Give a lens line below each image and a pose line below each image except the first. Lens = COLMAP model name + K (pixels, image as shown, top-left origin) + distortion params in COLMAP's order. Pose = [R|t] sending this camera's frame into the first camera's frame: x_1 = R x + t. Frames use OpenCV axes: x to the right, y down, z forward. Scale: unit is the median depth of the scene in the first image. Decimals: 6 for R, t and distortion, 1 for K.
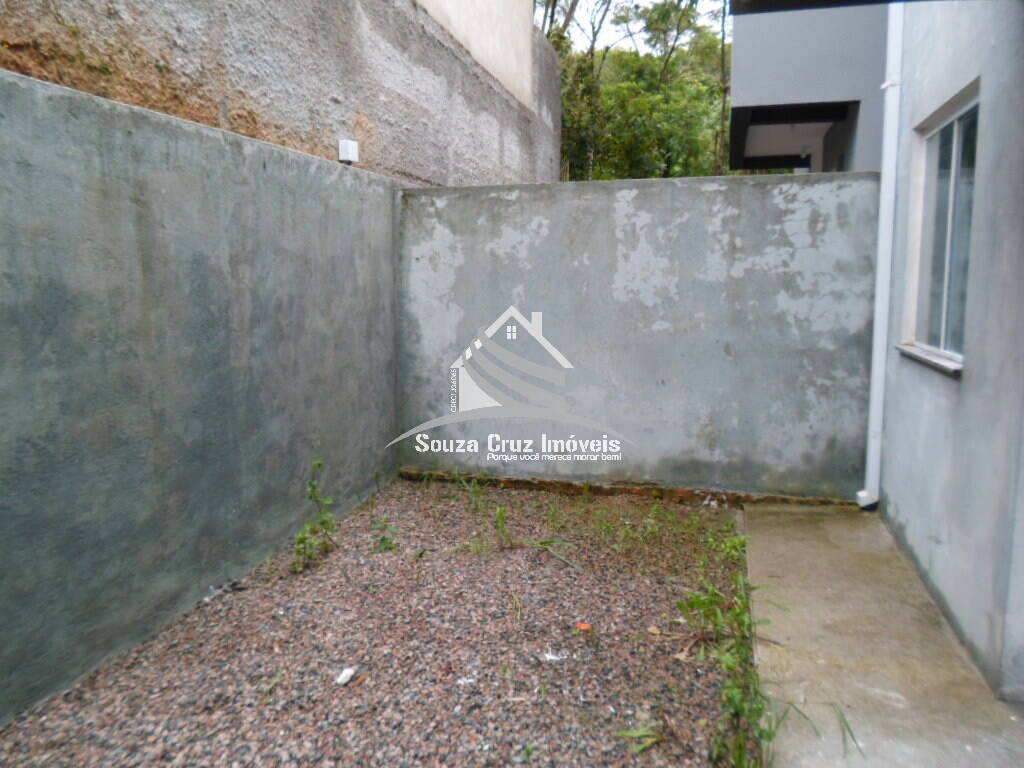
lens RADIAL K [[784.4, 0, 507.8], [0, 784.4, 384.3], [0, 0, 1]] dist [0.003099, -0.024800]
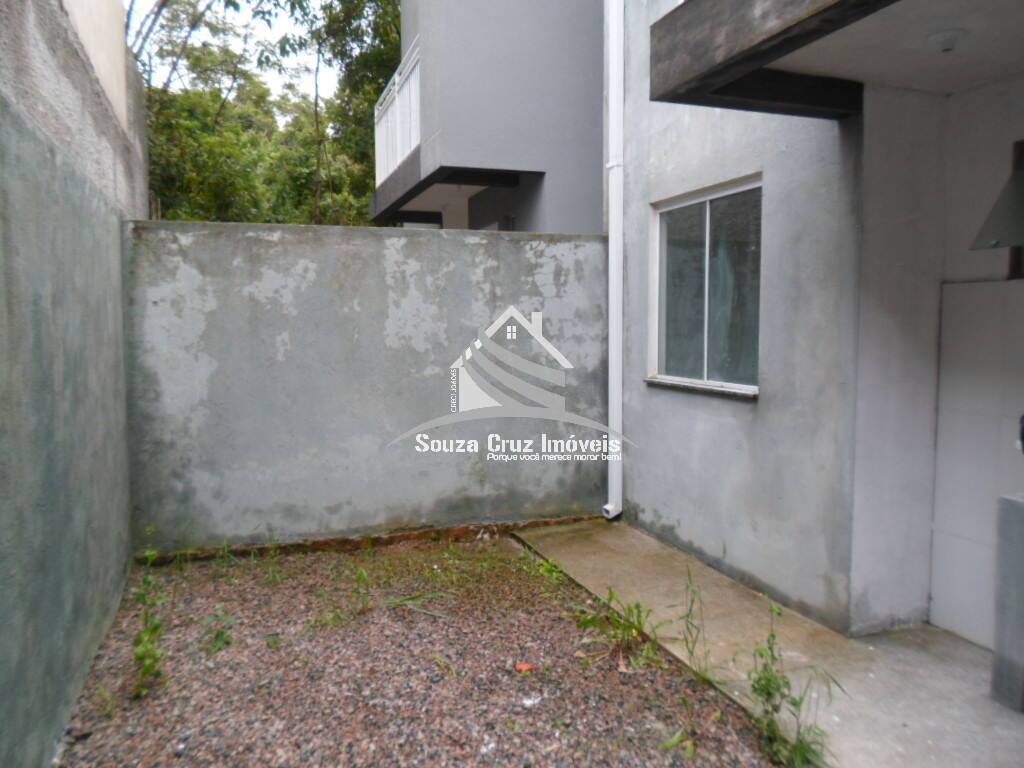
lens RADIAL K [[784.4, 0, 507.8], [0, 784.4, 384.3], [0, 0, 1]] dist [0.003099, -0.024800]
pose [[0.828963, -0.045039, 0.557486, -0.301233], [0.077803, 0.996347, -0.035195, -0.012782], [-0.553865, 0.072549, 0.829440, 0.095498]]
